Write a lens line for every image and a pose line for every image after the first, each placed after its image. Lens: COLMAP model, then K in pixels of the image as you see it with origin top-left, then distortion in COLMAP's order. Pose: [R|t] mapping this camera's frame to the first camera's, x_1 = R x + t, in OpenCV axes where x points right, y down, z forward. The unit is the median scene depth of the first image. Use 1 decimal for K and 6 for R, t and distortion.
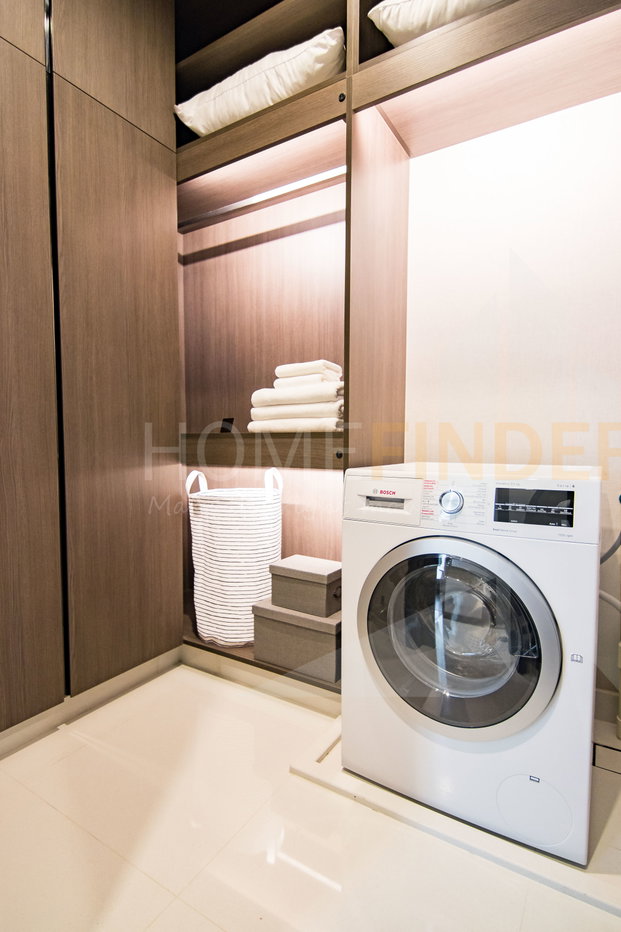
lens RADIAL K [[469.9, 0, 307.5], [0, 469.9, 471.3], [0, 0, 1]] dist [0.021706, -0.015422]
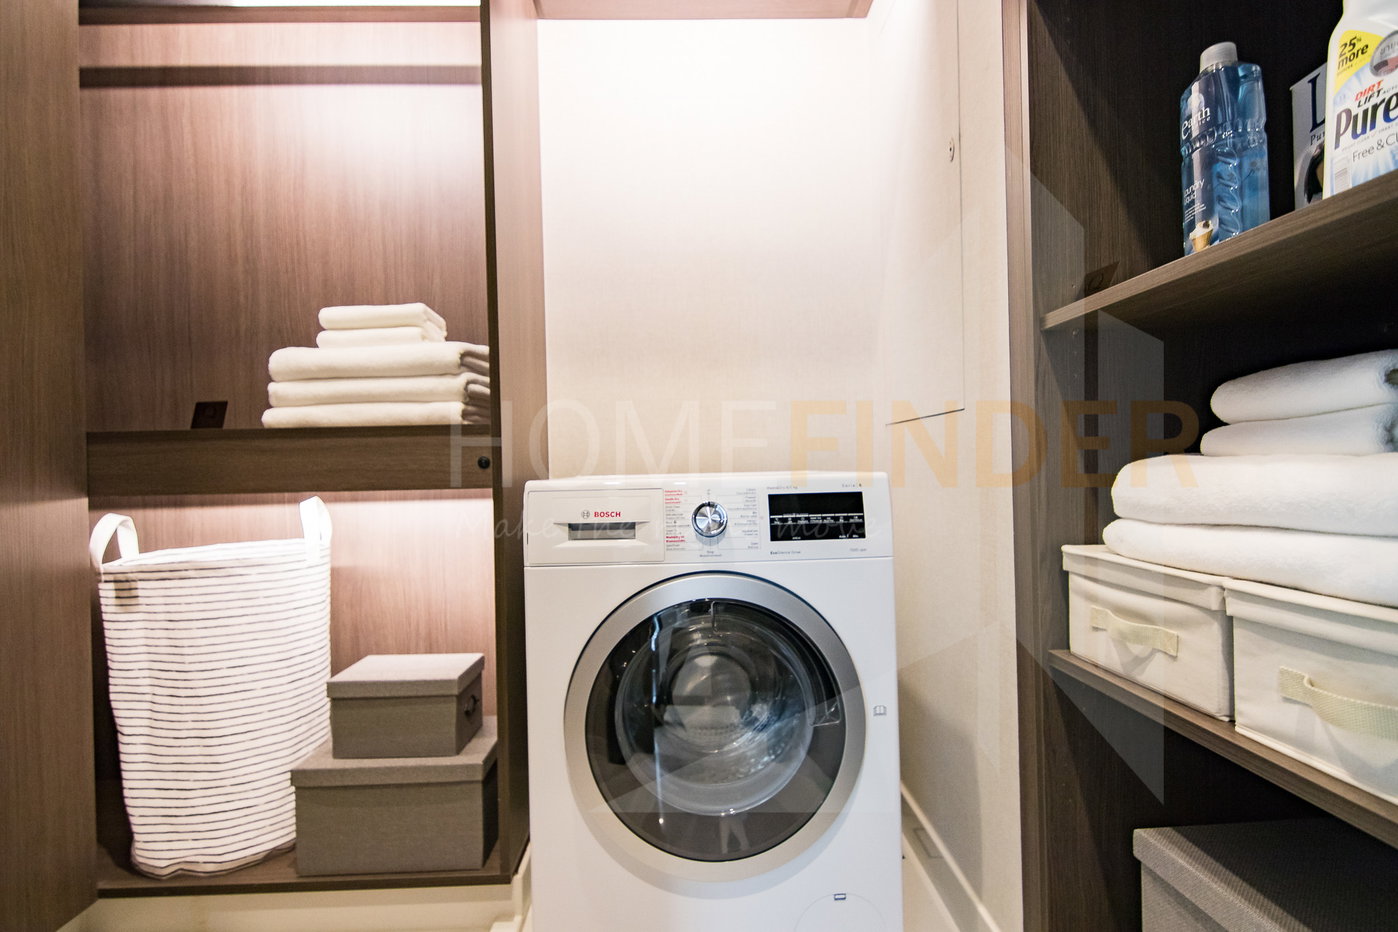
lens RADIAL K [[704.9, 0, 705.7], [0, 704.9, 461.6], [0, 0, 1]] dist [0.021706, -0.015422]
pose [[0.833426, -0.021248, 0.552223, -0.151065], [0.058805, 0.996997, -0.050388, 0.019502], [-0.549494, 0.074468, 0.832172, 0.094503]]
